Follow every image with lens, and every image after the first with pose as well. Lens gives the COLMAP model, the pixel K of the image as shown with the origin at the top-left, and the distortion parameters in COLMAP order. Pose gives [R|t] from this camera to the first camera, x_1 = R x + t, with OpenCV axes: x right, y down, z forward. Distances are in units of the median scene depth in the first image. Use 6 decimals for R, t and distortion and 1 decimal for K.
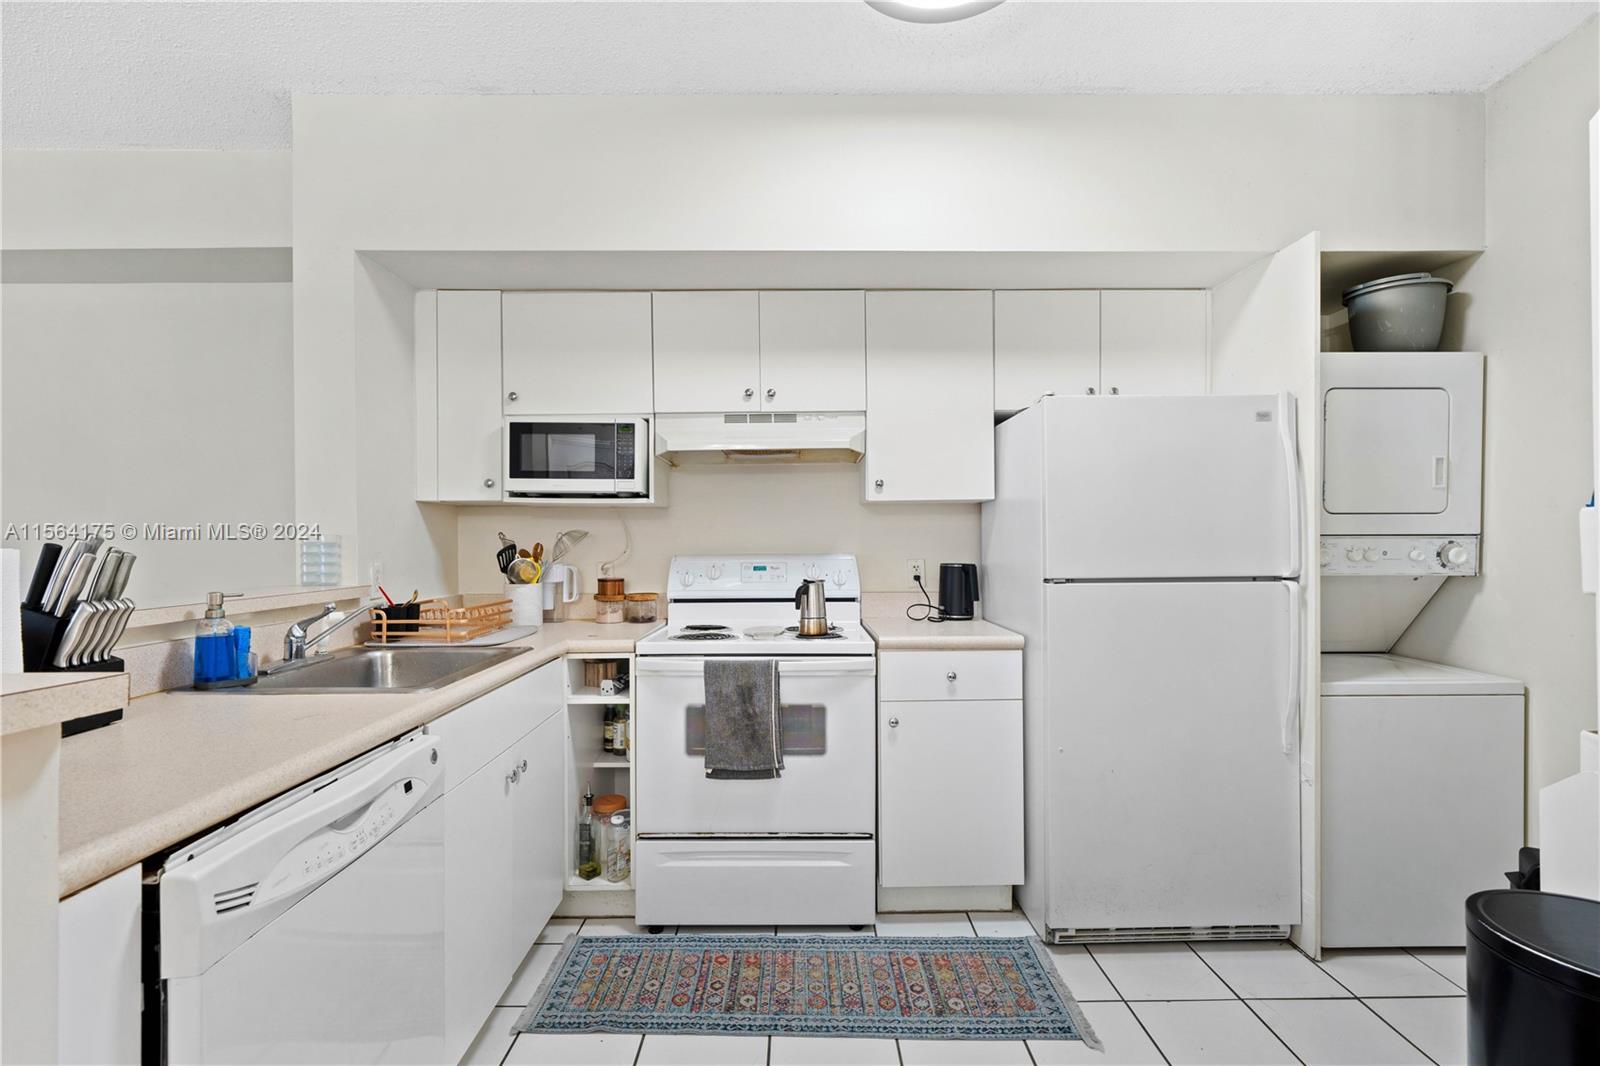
lens RADIAL K [[732.6, 0, 800.1], [0, 732.6, 545.5], [0, 0, 1]] dist [0.002145, -0.000296]
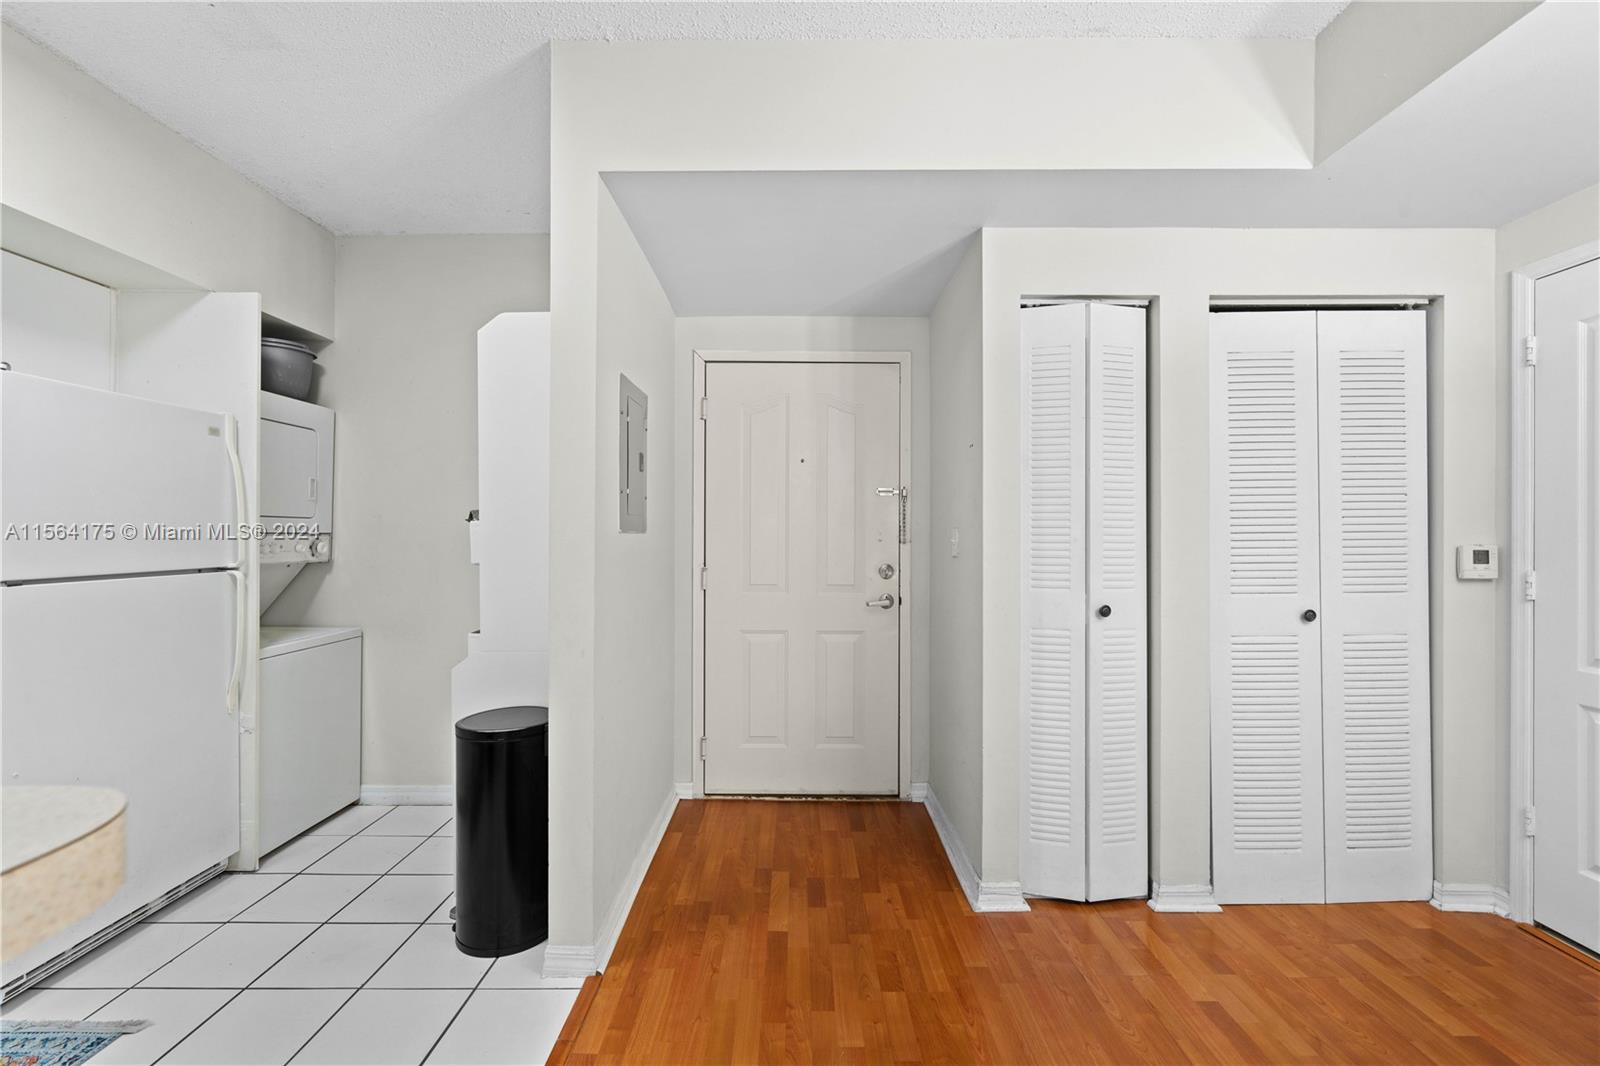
lens RADIAL K [[706.2, 0, 796.0], [0, 706.2, 539.2], [0, 0, 1]] dist [-0.001865, 0.000390]
pose [[0.014958, -0.001659, 0.999887, -0.471586], [0.003848, 0.999991, 0.001602, -0.001764], [-0.999881, 0.003824, 0.014964, 0.051166]]
